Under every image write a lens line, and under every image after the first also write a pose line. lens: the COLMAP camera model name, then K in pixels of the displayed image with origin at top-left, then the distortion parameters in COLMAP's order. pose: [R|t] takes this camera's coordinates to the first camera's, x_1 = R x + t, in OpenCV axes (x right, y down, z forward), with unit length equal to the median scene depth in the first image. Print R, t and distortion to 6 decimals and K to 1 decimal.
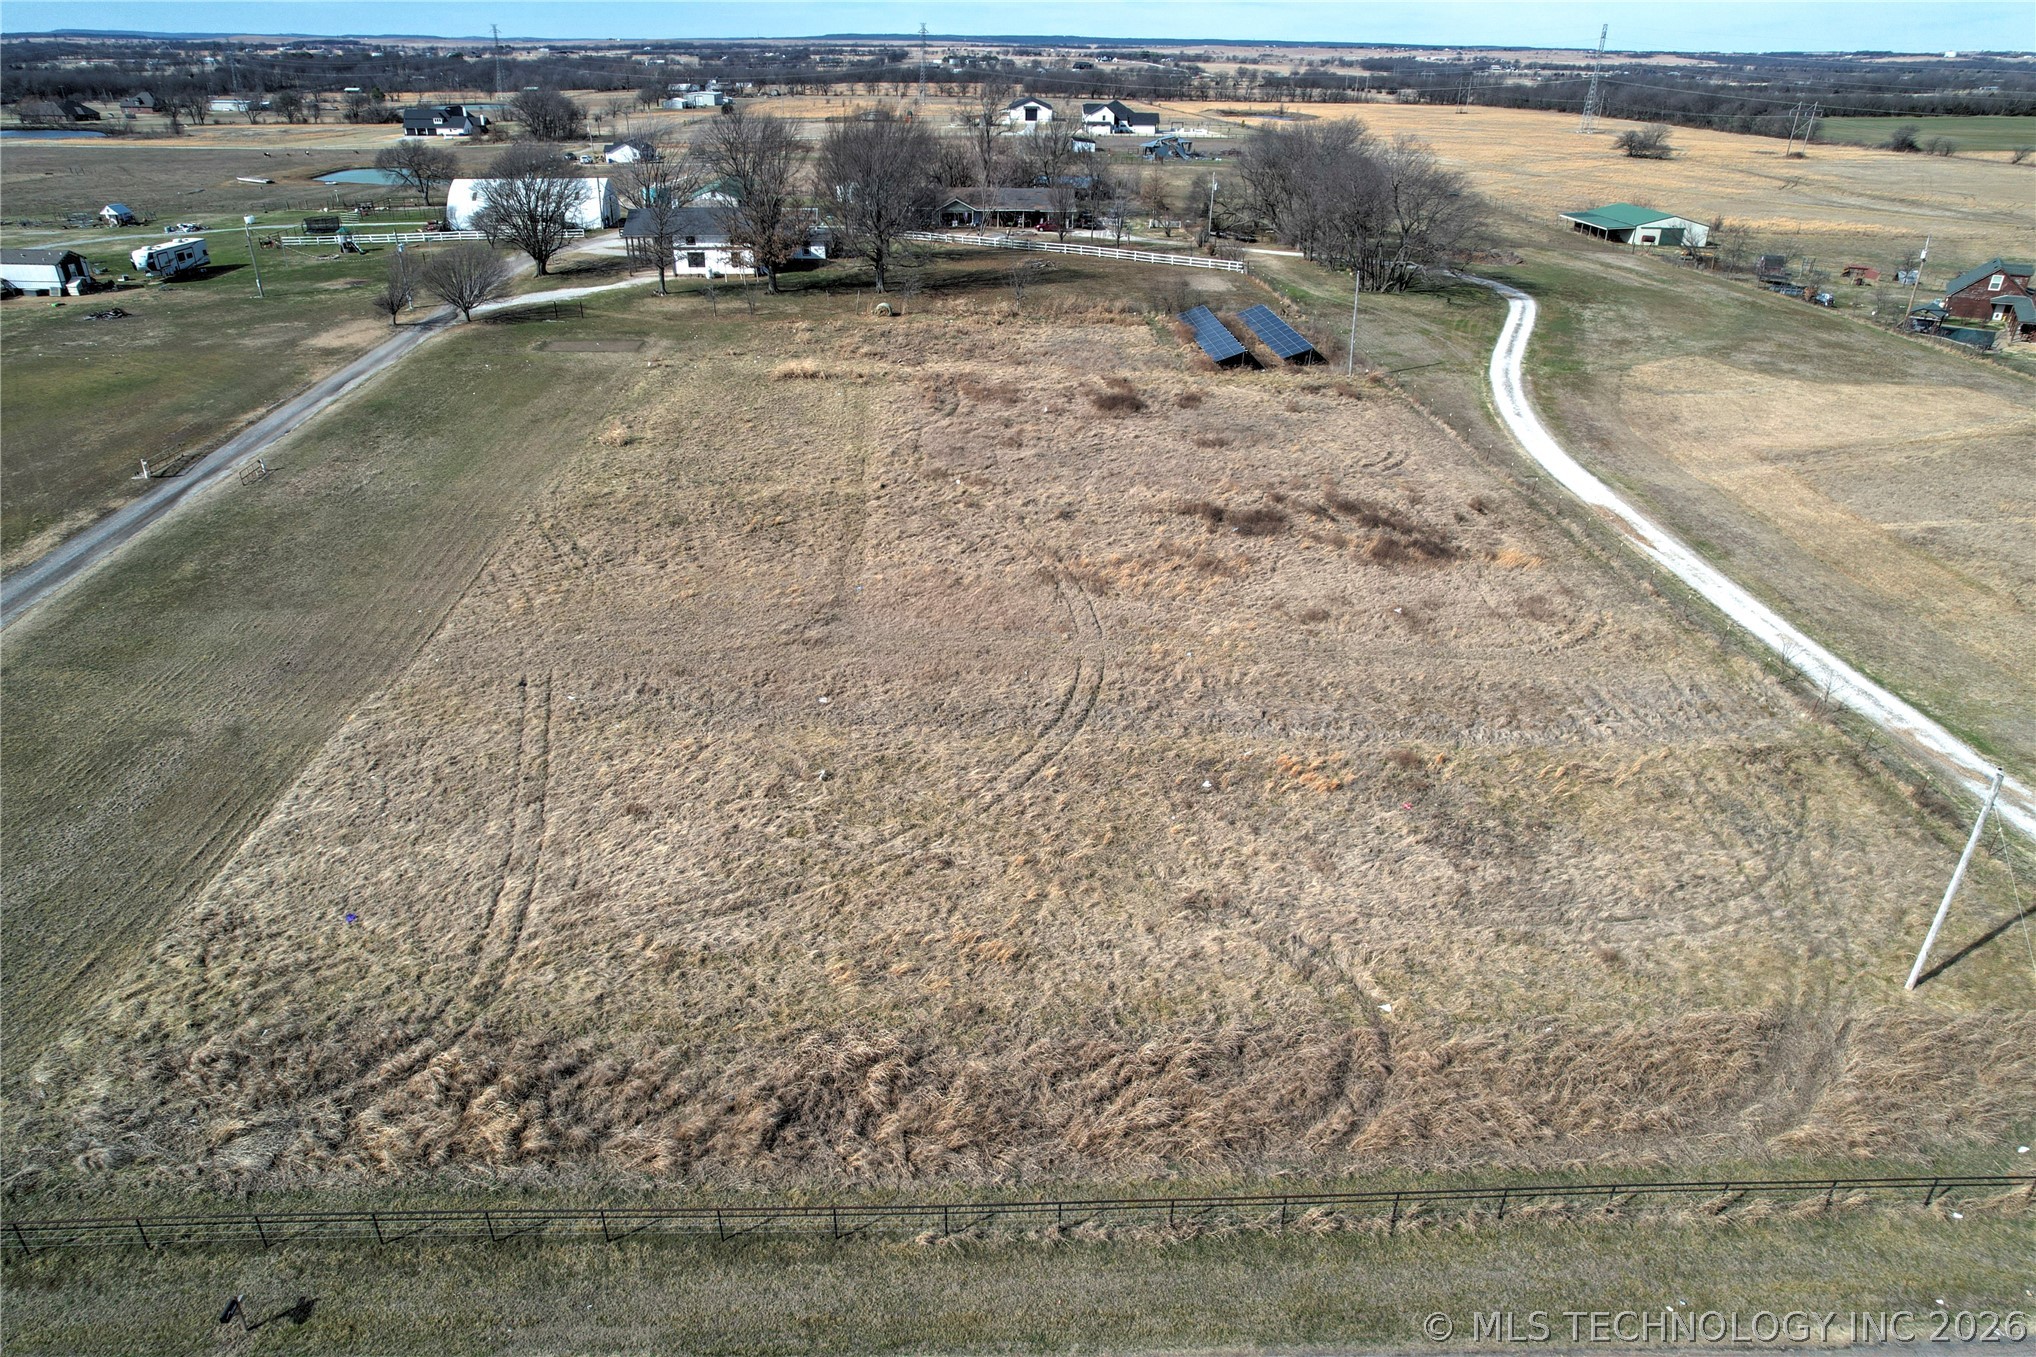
lens RADIAL K [[1300.1, 0, 1015.0], [0, 1300.1, 683.6], [0, 0, 1]] dist [-0.082901, 0.072115]
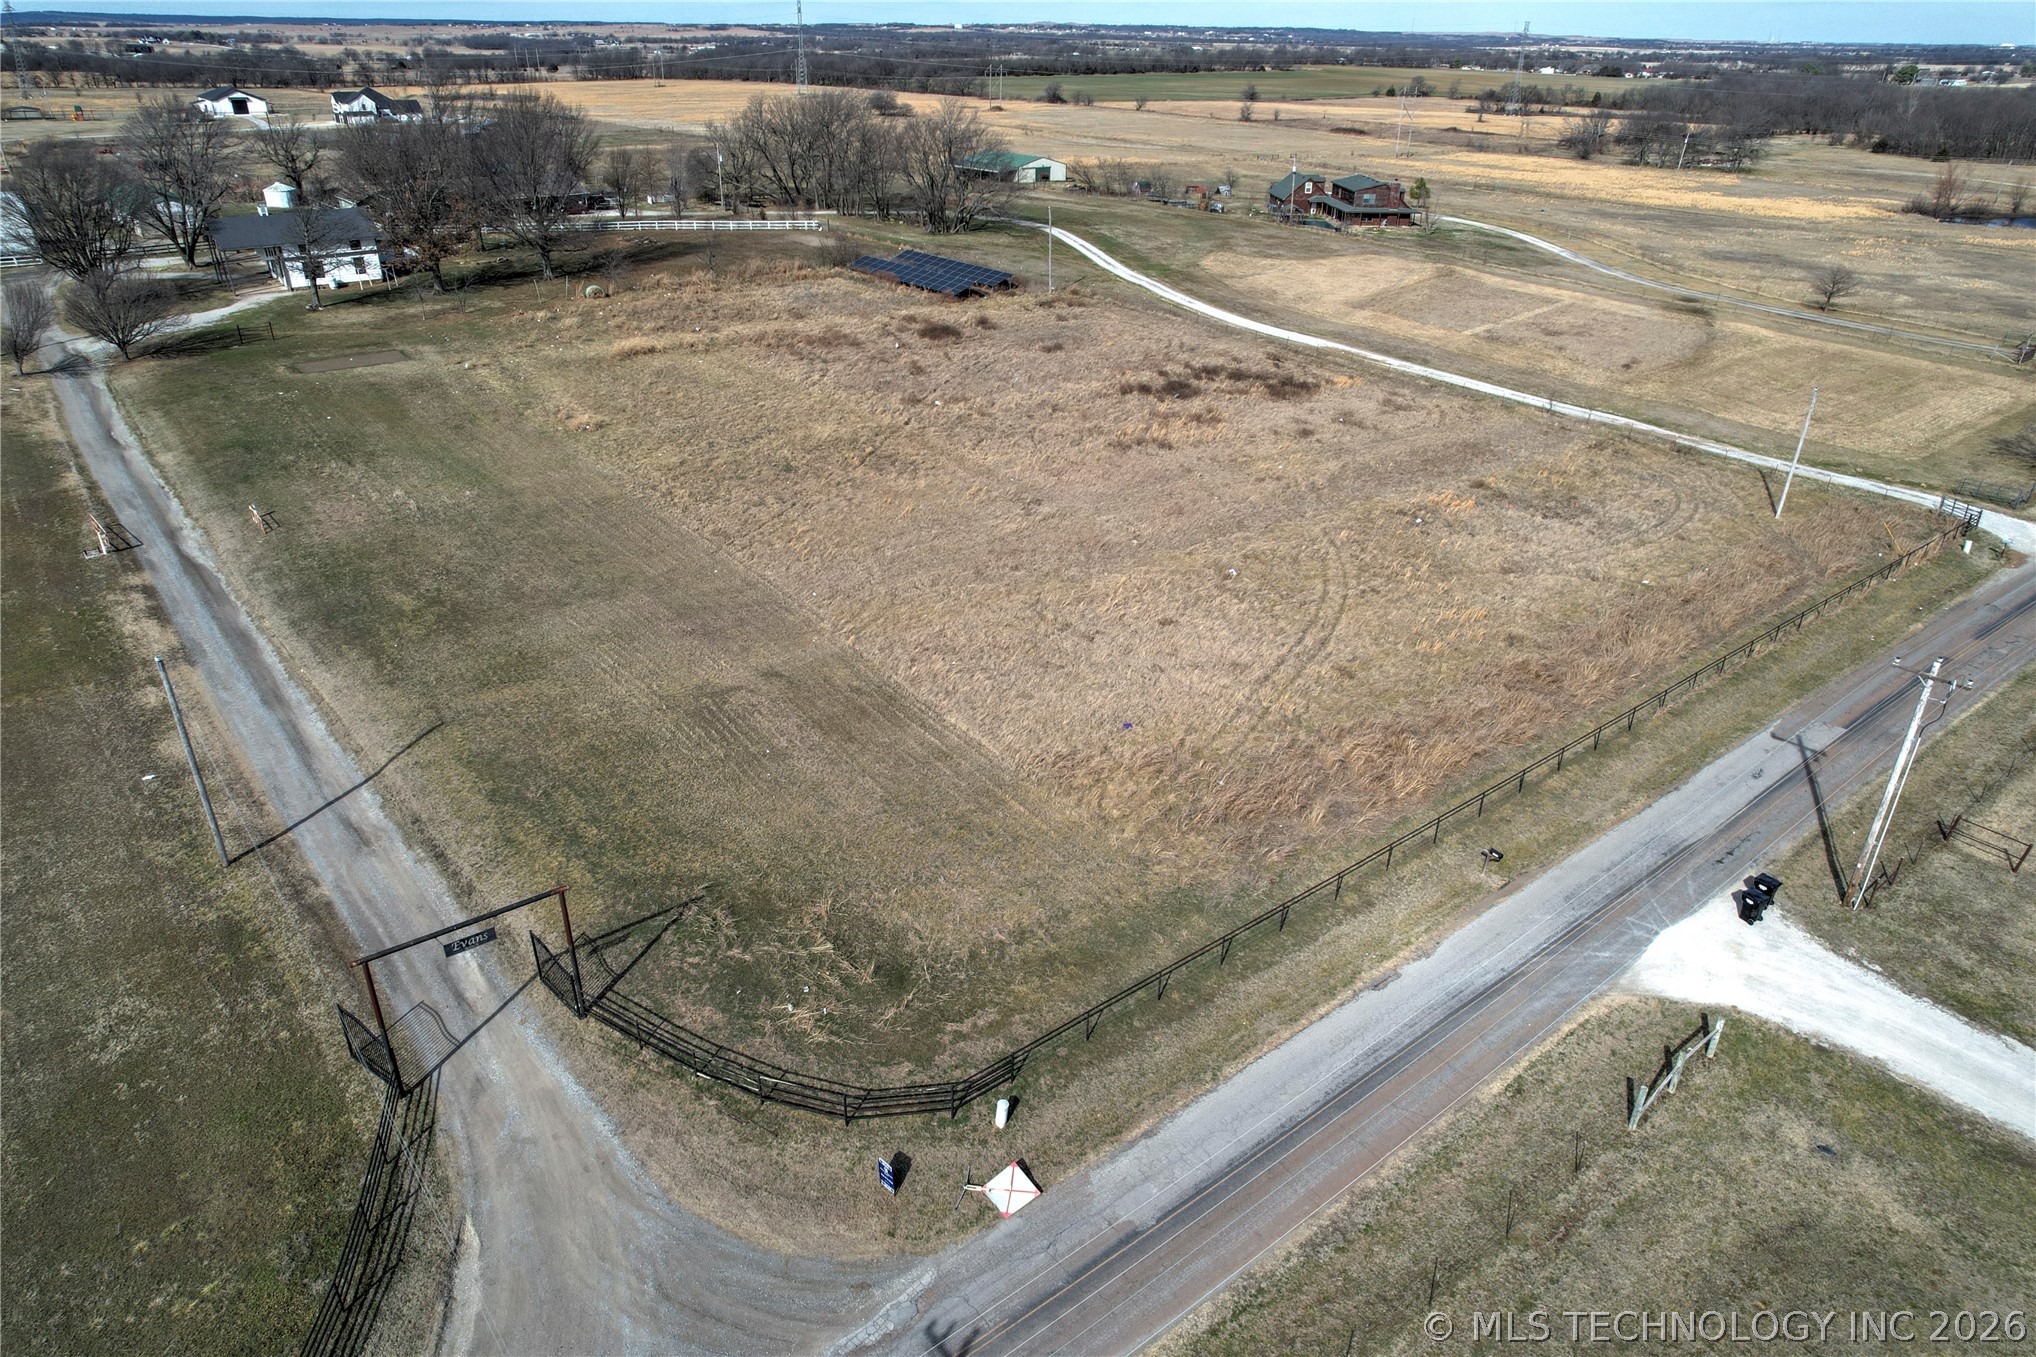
lens RADIAL K [[1300.1, 0, 1015.0], [0, 1300.1, 683.6], [0, 0, 1]] dist [-0.082901, 0.072115]
pose [[0.807029, -0.270960, 0.524676, -0.148695], [0.262701, 0.960486, 0.091953, -0.000274], [-0.528860, 0.063624, 0.846321, -0.002074]]
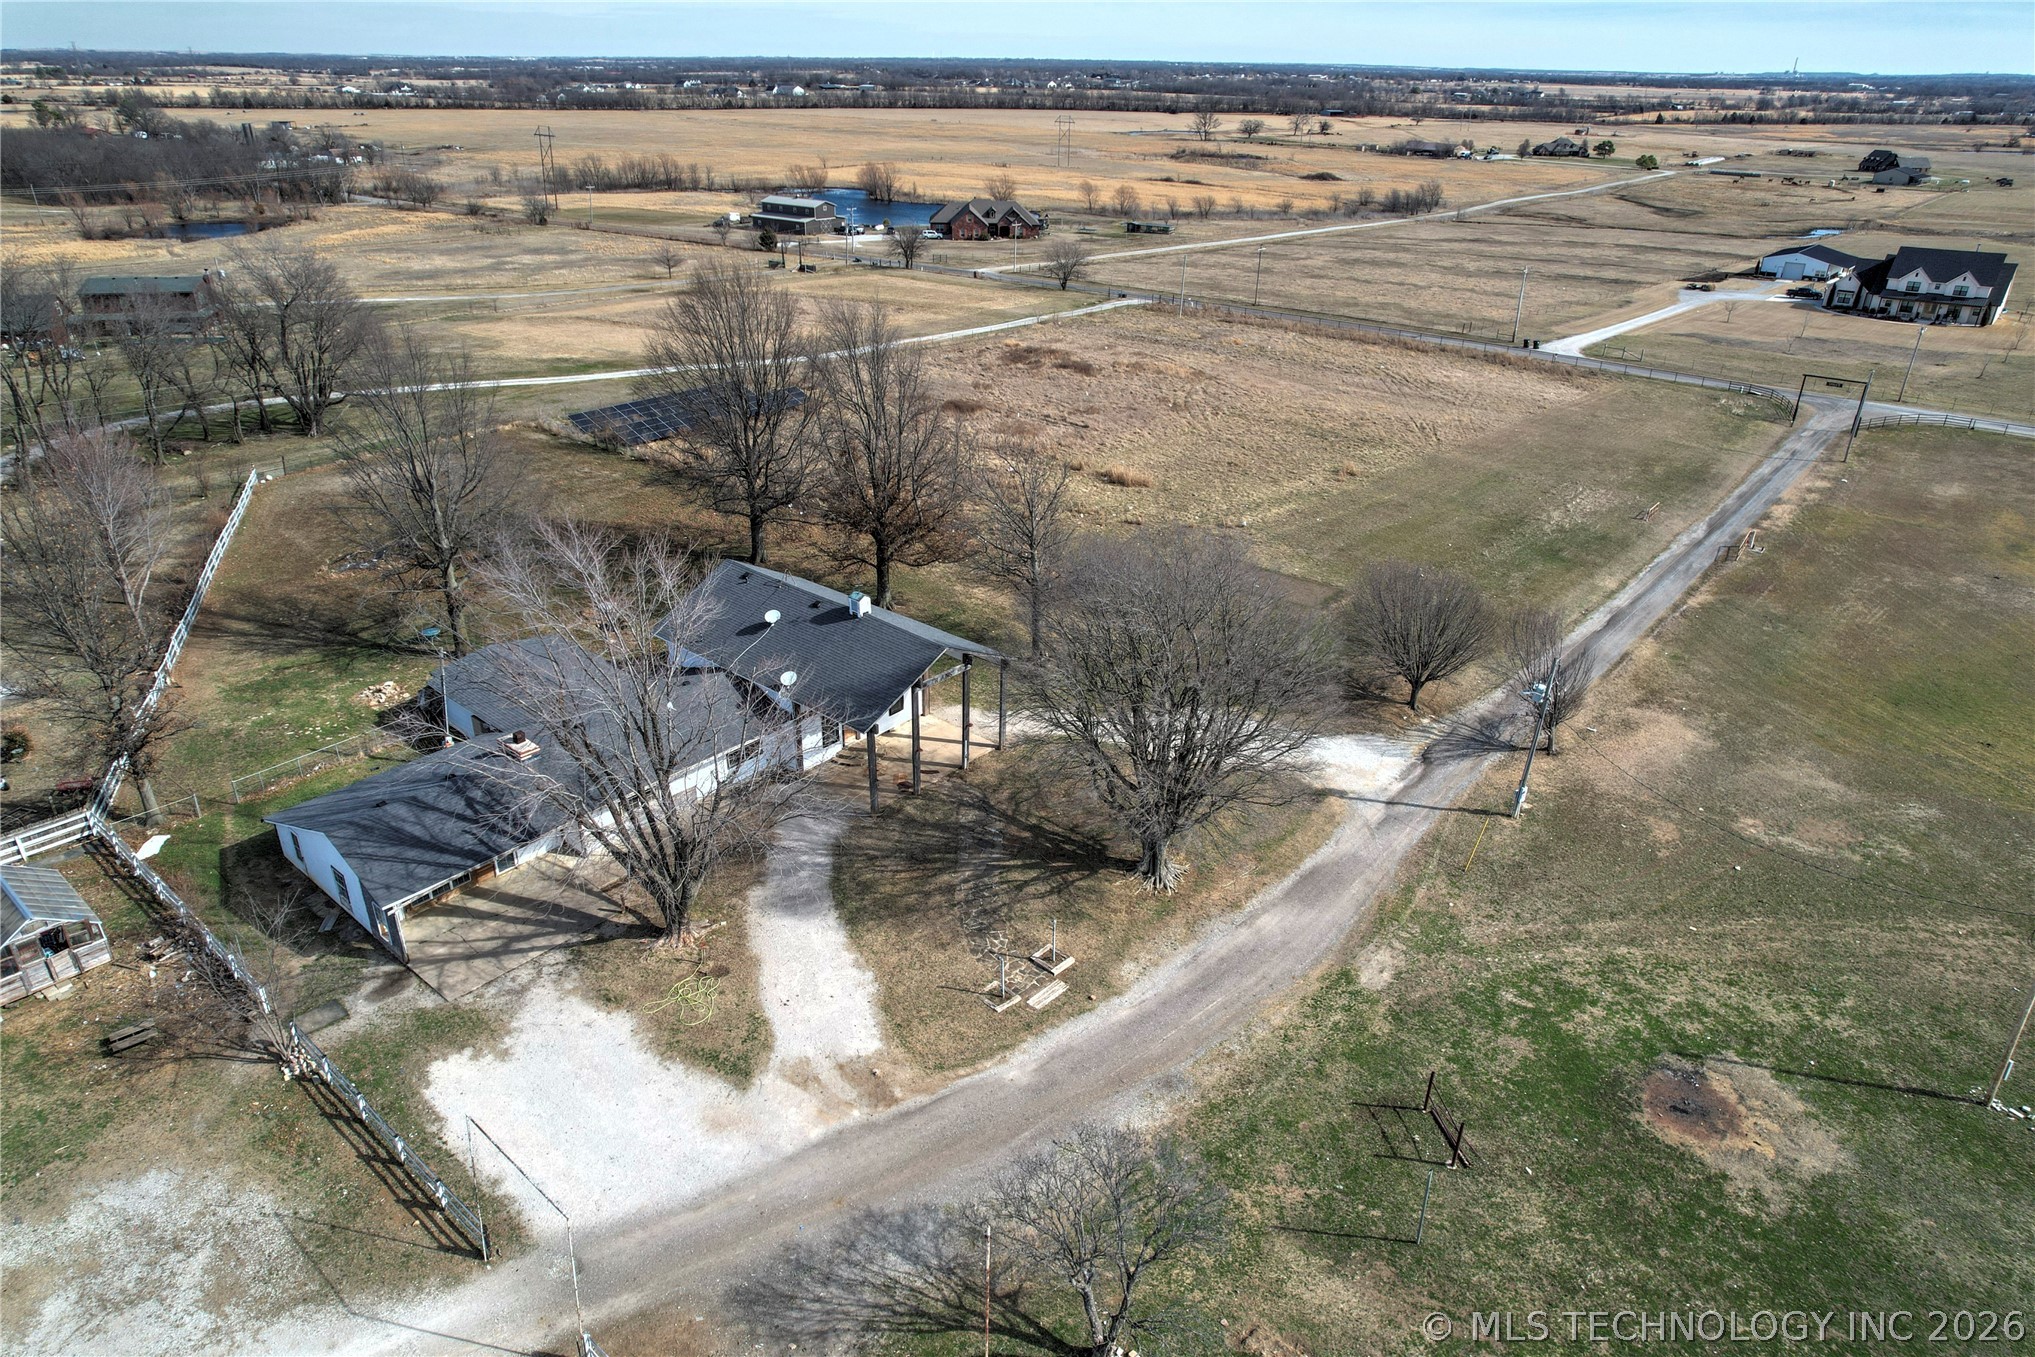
lens RADIAL K [[1299.5, 0, 1014.5], [0, 1299.5, 683.6], [0, 0, 1]] dist [-0.082901, 0.072115]
pose [[-0.734137, -0.318418, 0.599710, -0.205717], [0.284794, 0.657381, 0.697669, -0.234152], [-0.616389, 0.682979, -0.391925, 0.429708]]
